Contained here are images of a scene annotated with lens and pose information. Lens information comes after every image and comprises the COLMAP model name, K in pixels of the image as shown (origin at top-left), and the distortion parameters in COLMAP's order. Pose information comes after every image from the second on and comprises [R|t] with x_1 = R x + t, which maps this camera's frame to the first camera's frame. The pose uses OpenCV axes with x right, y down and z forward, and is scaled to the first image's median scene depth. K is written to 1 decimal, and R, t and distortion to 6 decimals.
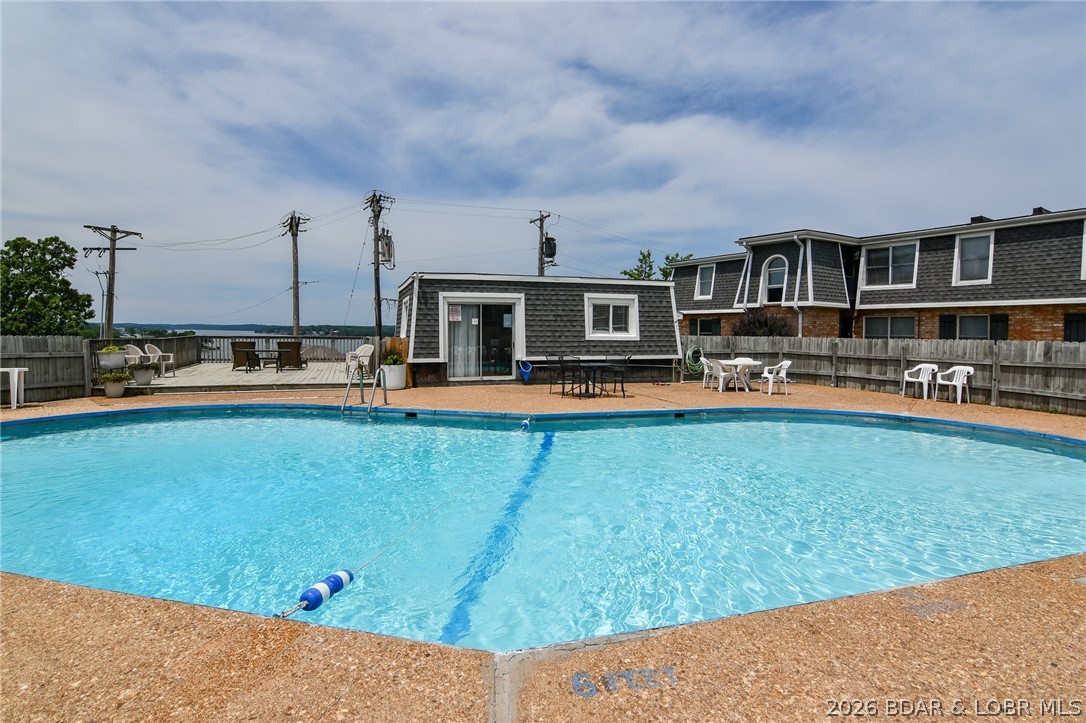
lens RADIAL K [[548.7, 0, 543.6], [0, 548.7, 329.3], [0, 0, 1]] dist [-0.019964, -0.000370]
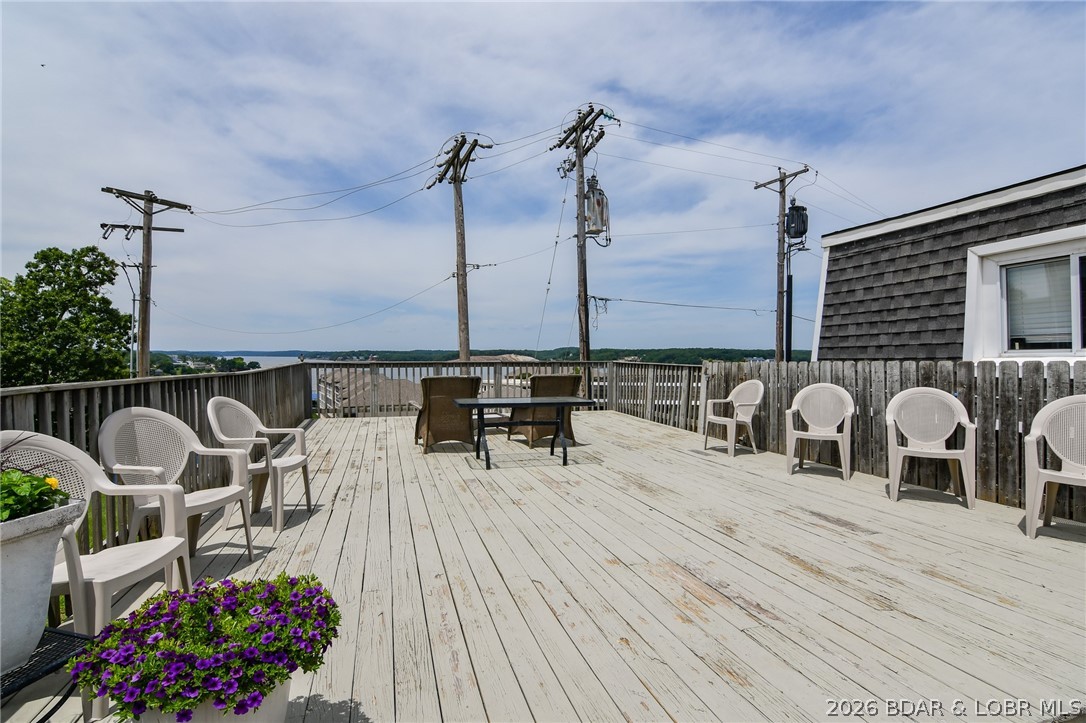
lens RADIAL K [[535.1, 0, 539.1], [0, 535.1, 357.9], [0, 0, 1]] dist [-0.015944, 0.000019]
pose [[0.998127, -0.009881, -0.060373, -0.257749], [0.010486, 0.999898, 0.009709, 0.002857], [0.060270, -0.010324, 0.998129, 0.347190]]
